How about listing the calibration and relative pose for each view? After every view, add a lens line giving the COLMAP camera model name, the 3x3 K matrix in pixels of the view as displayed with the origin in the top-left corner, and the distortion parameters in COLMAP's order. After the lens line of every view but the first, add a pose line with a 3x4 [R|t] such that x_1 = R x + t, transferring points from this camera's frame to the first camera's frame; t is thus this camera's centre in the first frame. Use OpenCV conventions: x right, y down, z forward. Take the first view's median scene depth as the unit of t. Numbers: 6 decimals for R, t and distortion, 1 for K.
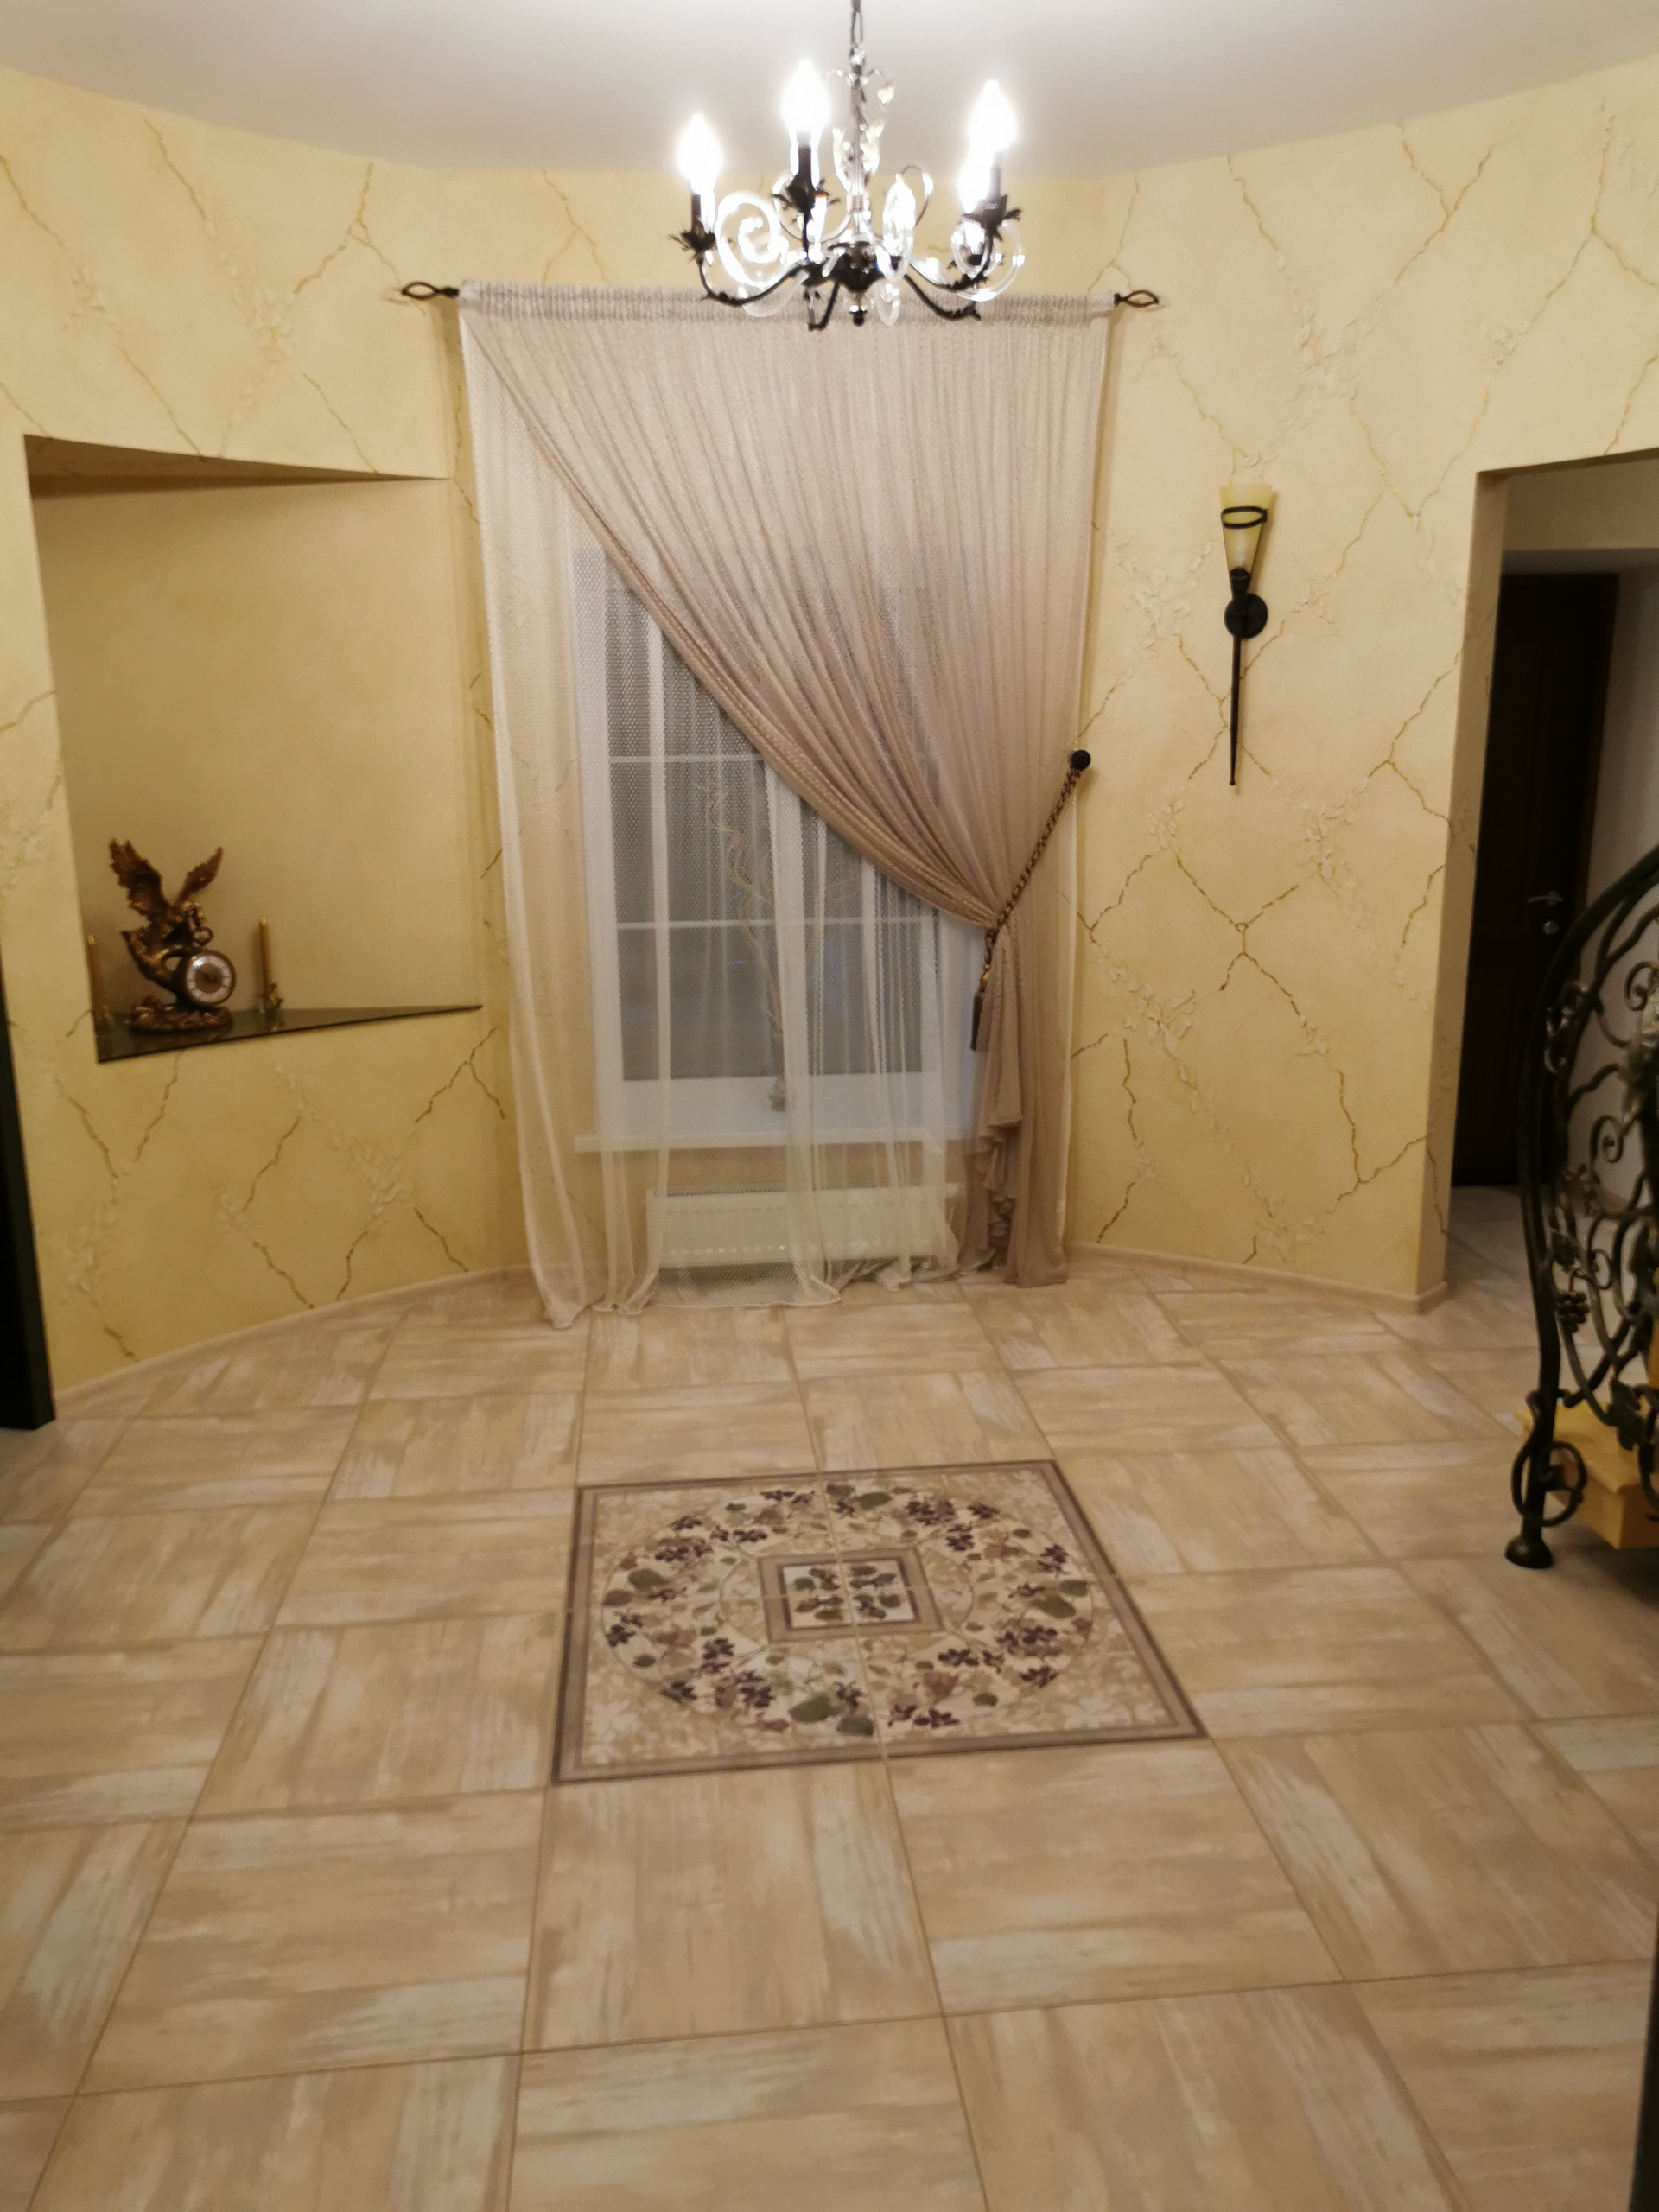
lens RADIAL K [[1688.5, 0, 823.8], [0, 1688.5, 1114.4], [0, 0, 1]] dist [0.065293, -0.057307]
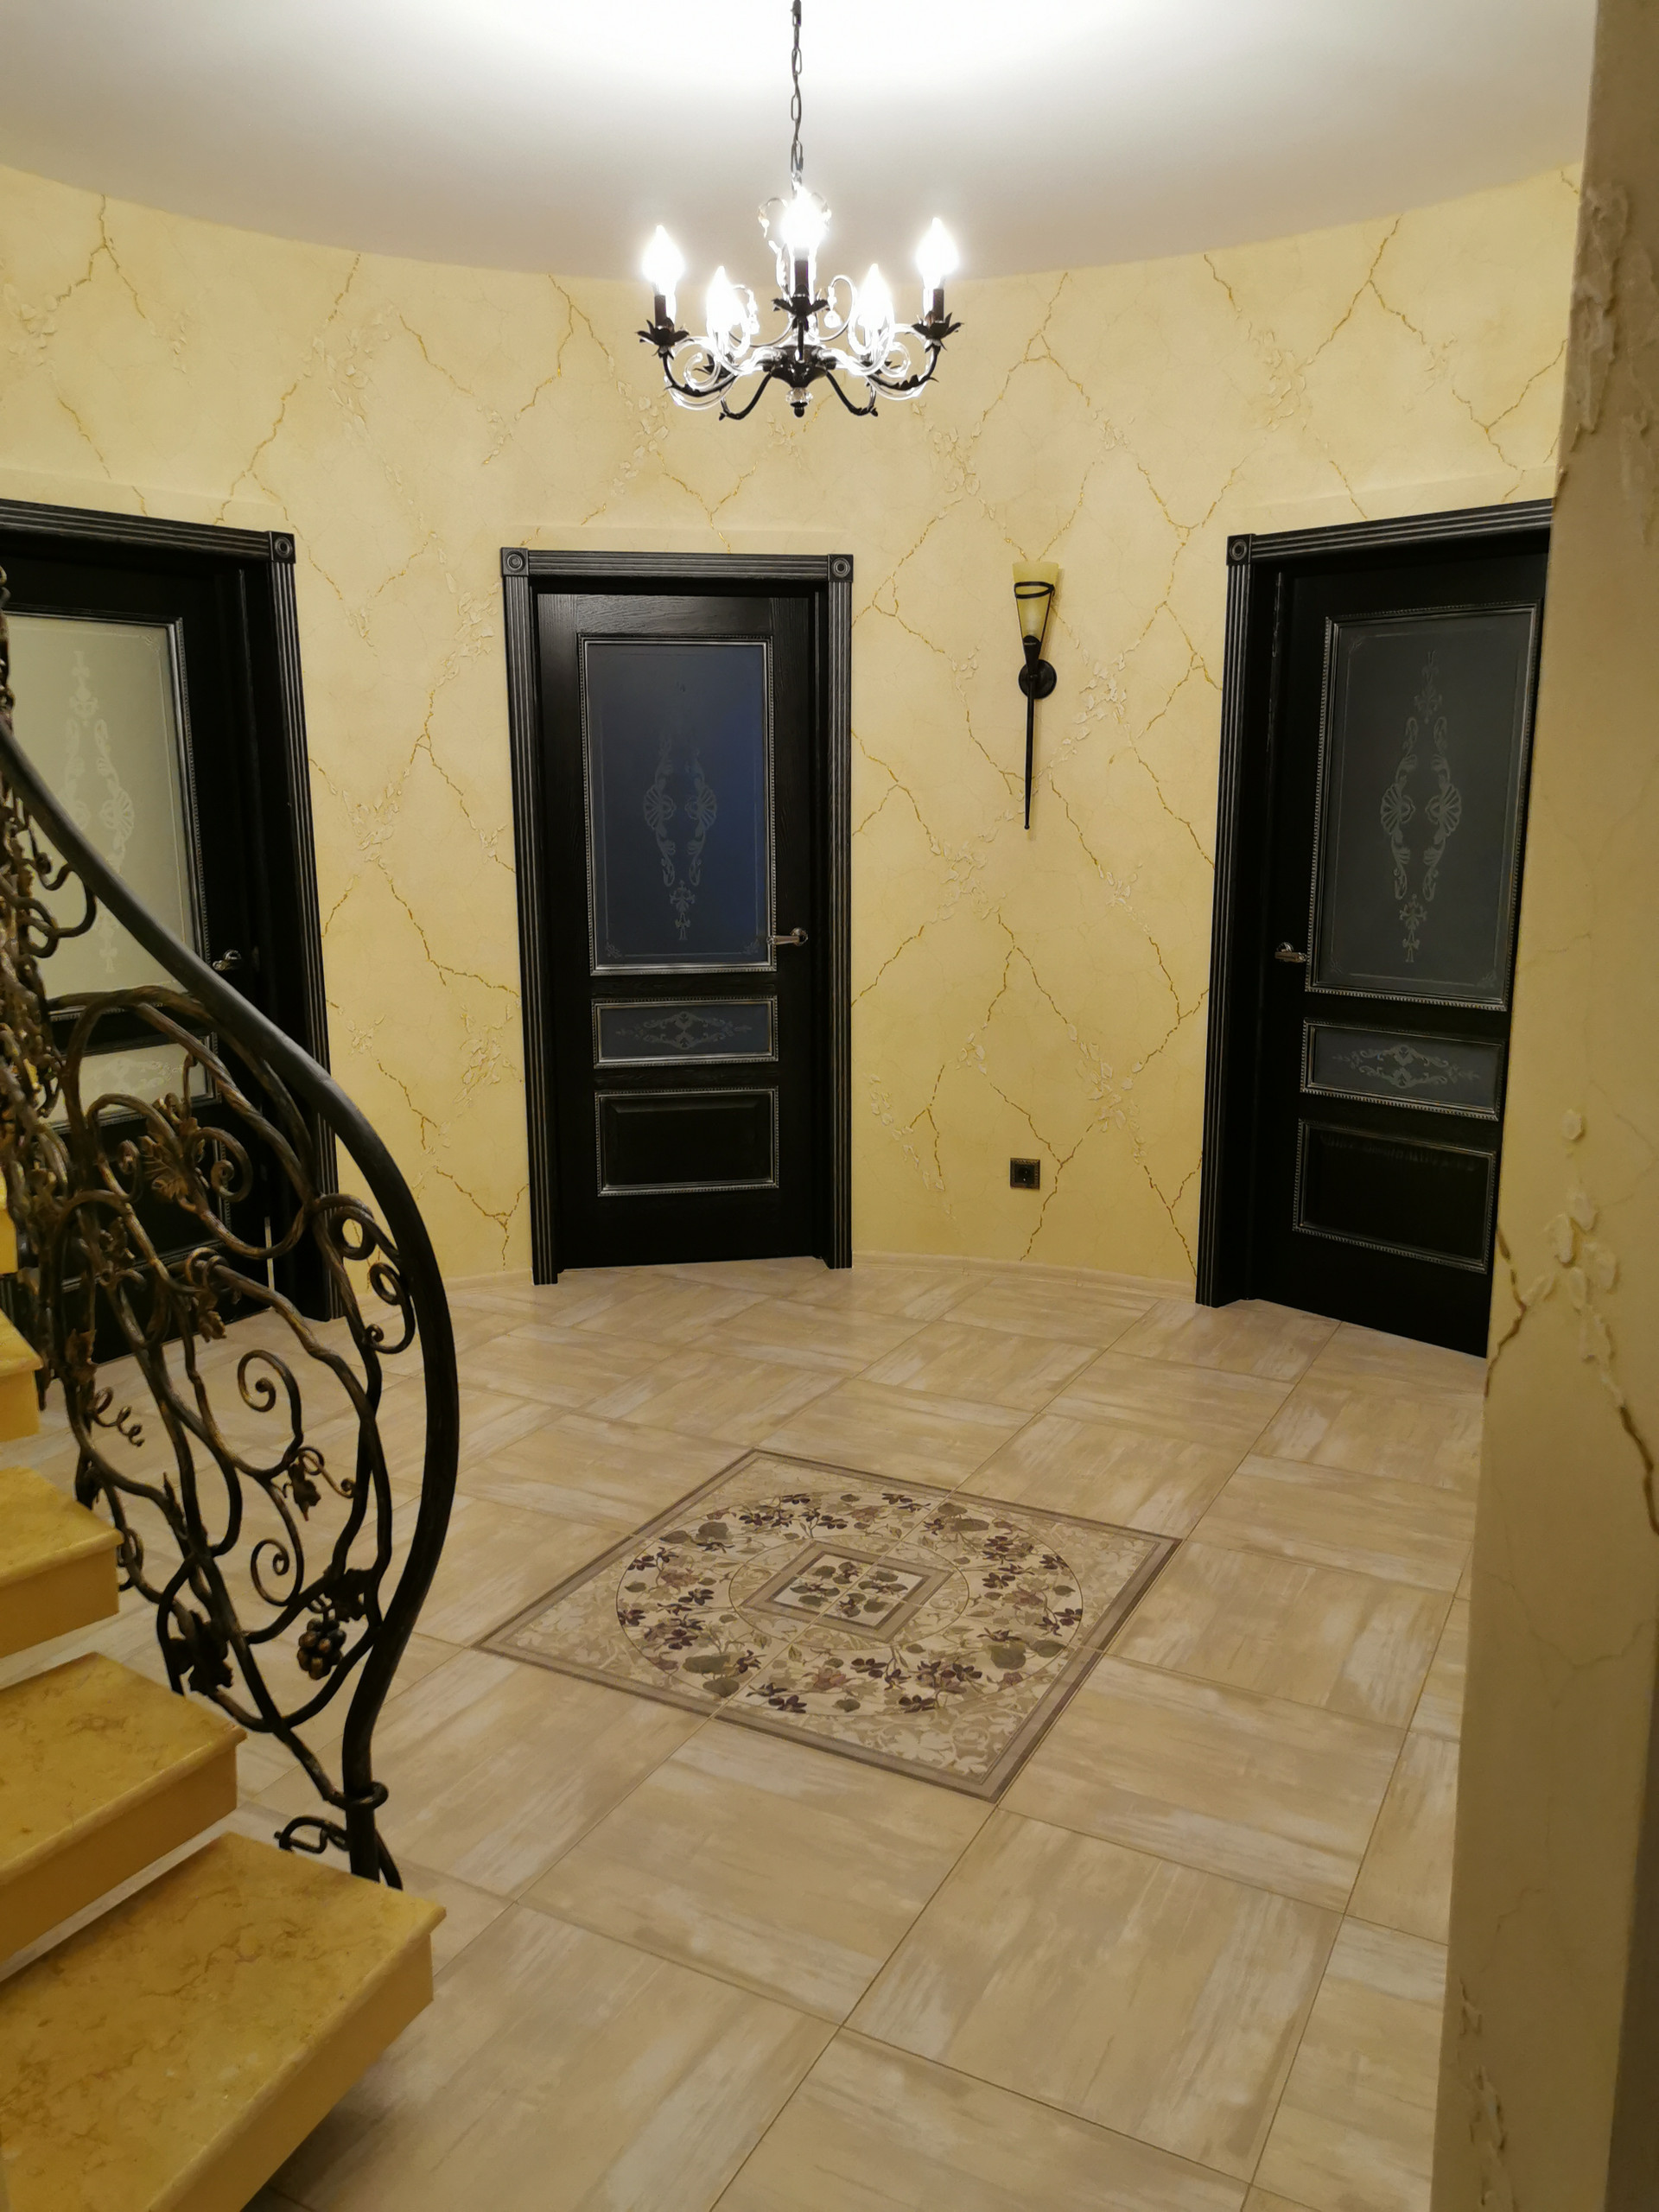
lens RADIAL K [[1688.5, 0, 823.8], [0, 1688.5, 1114.4], [0, 0, 1]] dist [0.065293, -0.057307]
pose [[-0.553987, 0.181038, -0.812603, 0.826662], [-0.180748, 0.926634, 0.329666, -0.336680], [0.812668, 0.329507, -0.480621, 1.397866]]
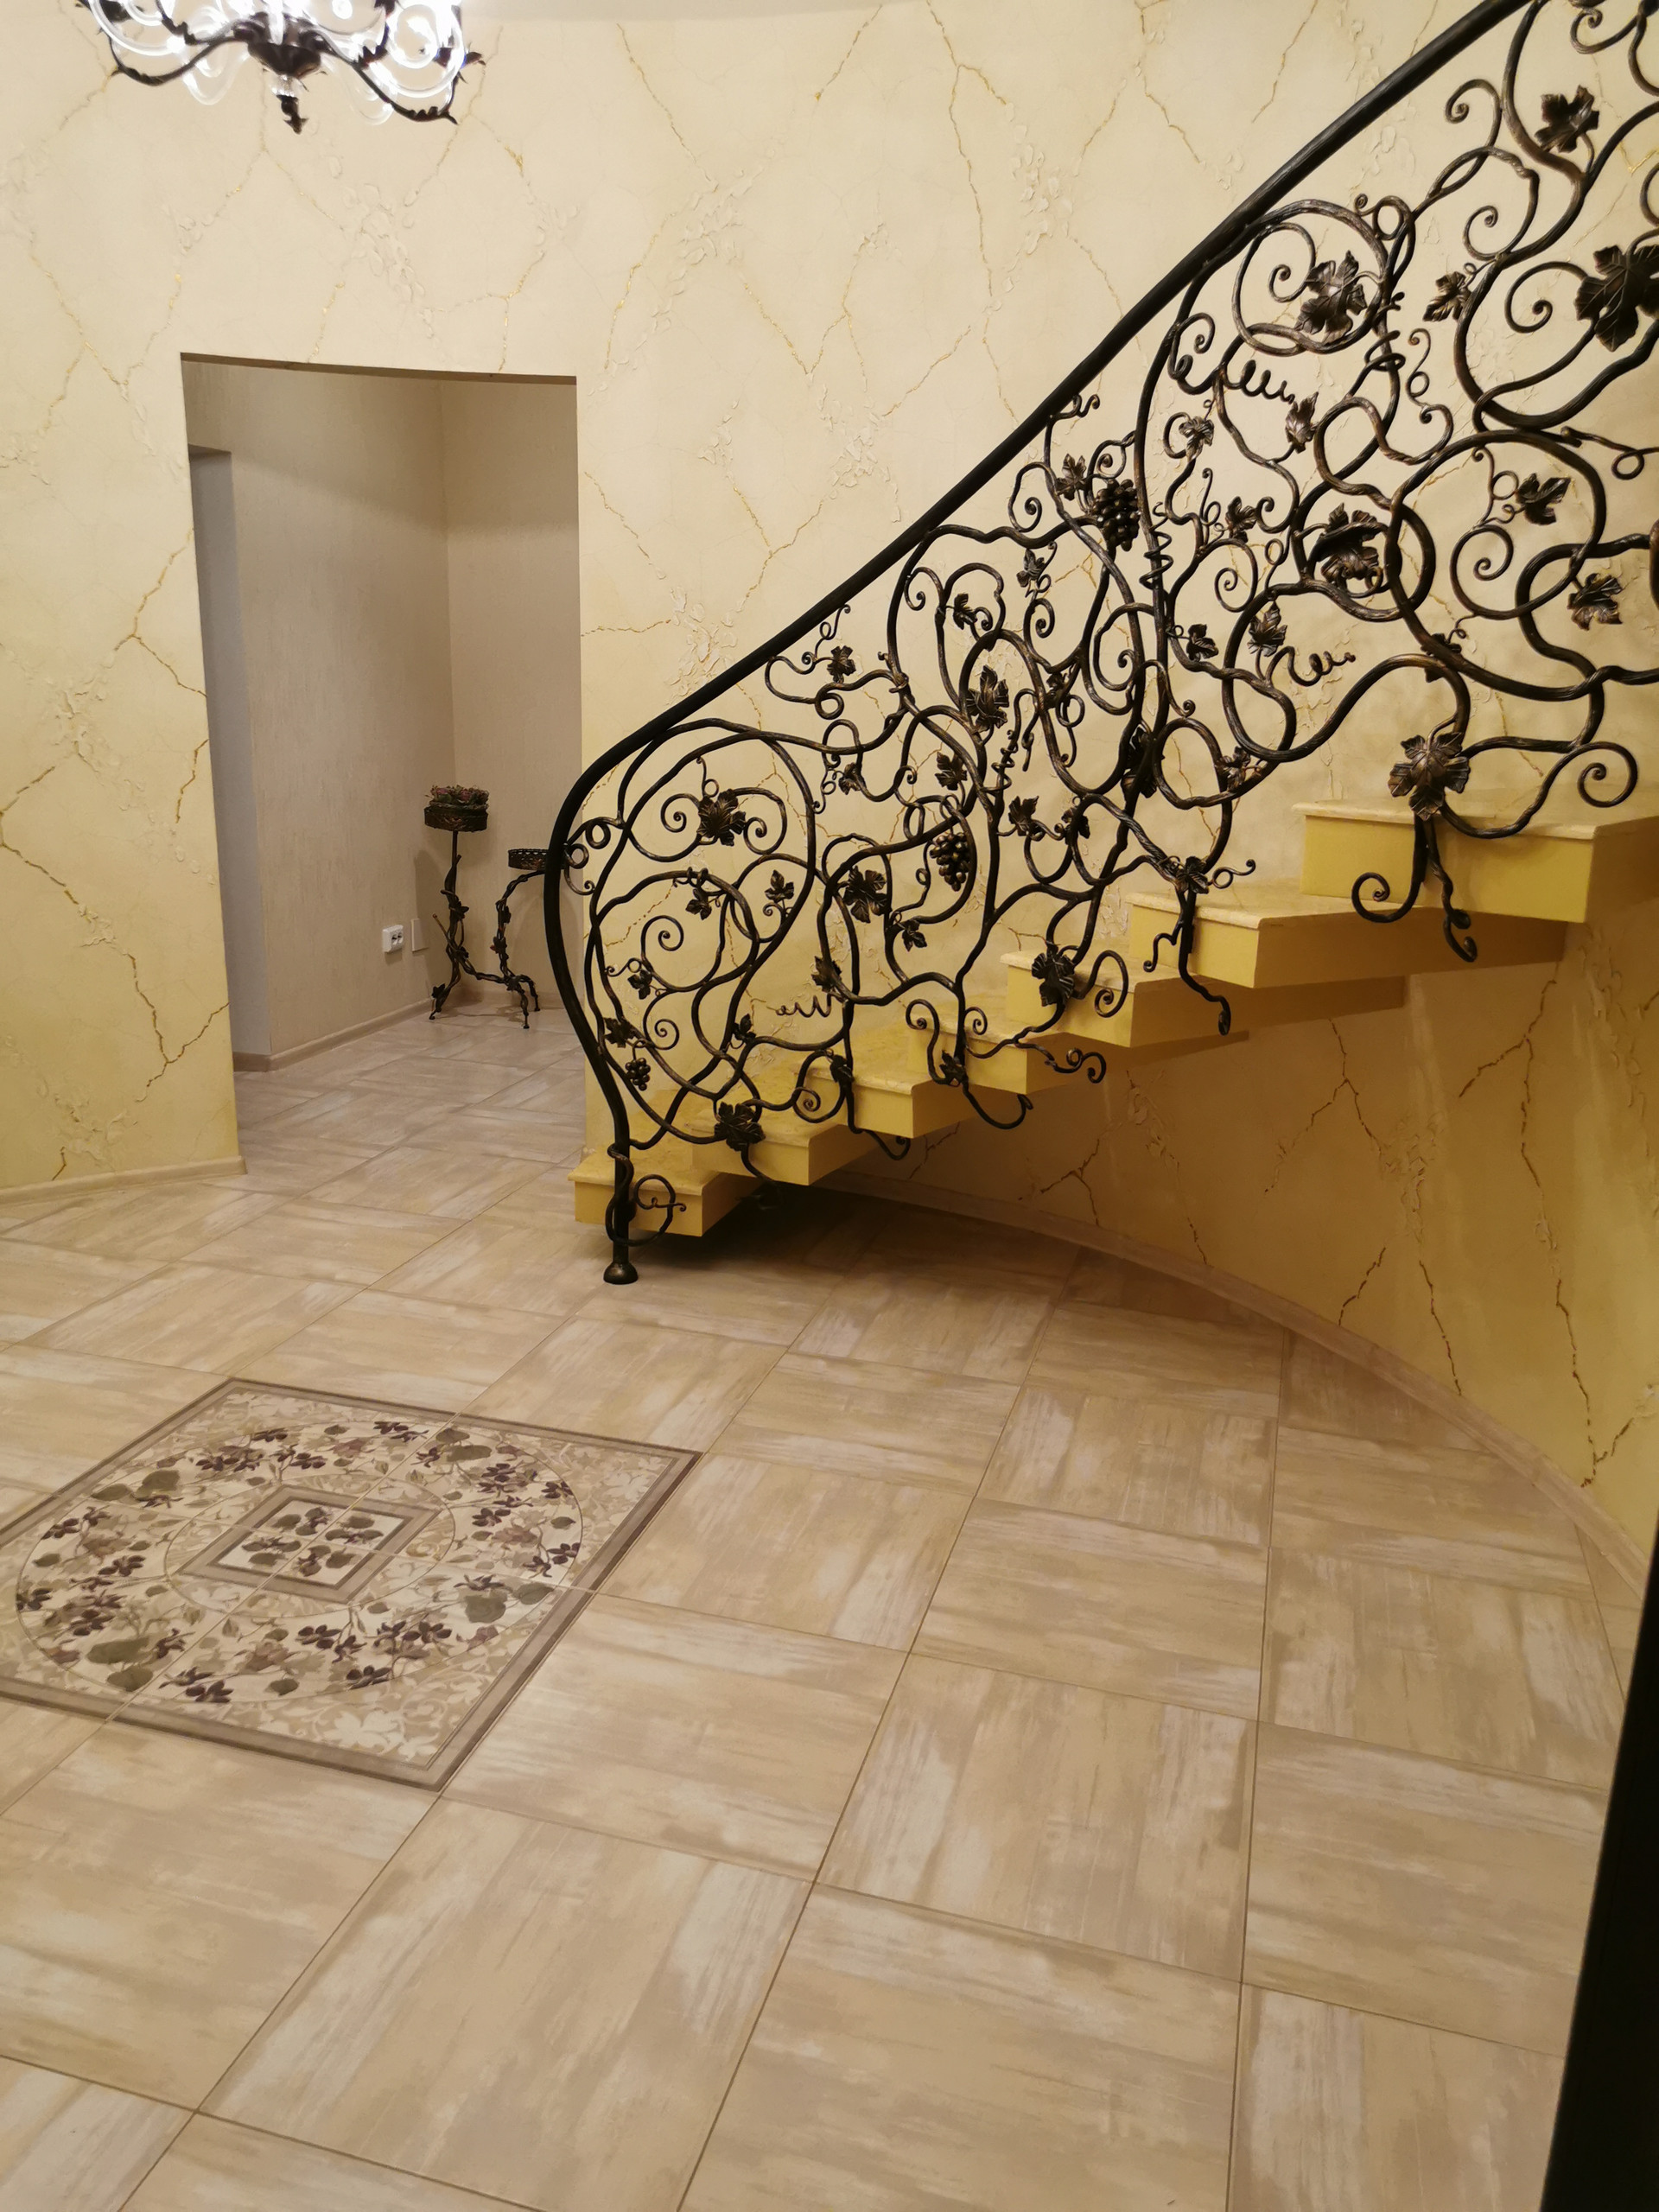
lens RADIAL K [[1688.5, 0, 823.8], [0, 1688.5, 1114.4], [0, 0, 1]] dist [0.065293, -0.057307]
pose [[0.373077, -0.229822, 0.898886, -0.658241], [0.179622, 0.968397, 0.173043, -0.051026], [-0.910247, 0.096902, 0.402568, 0.356167]]
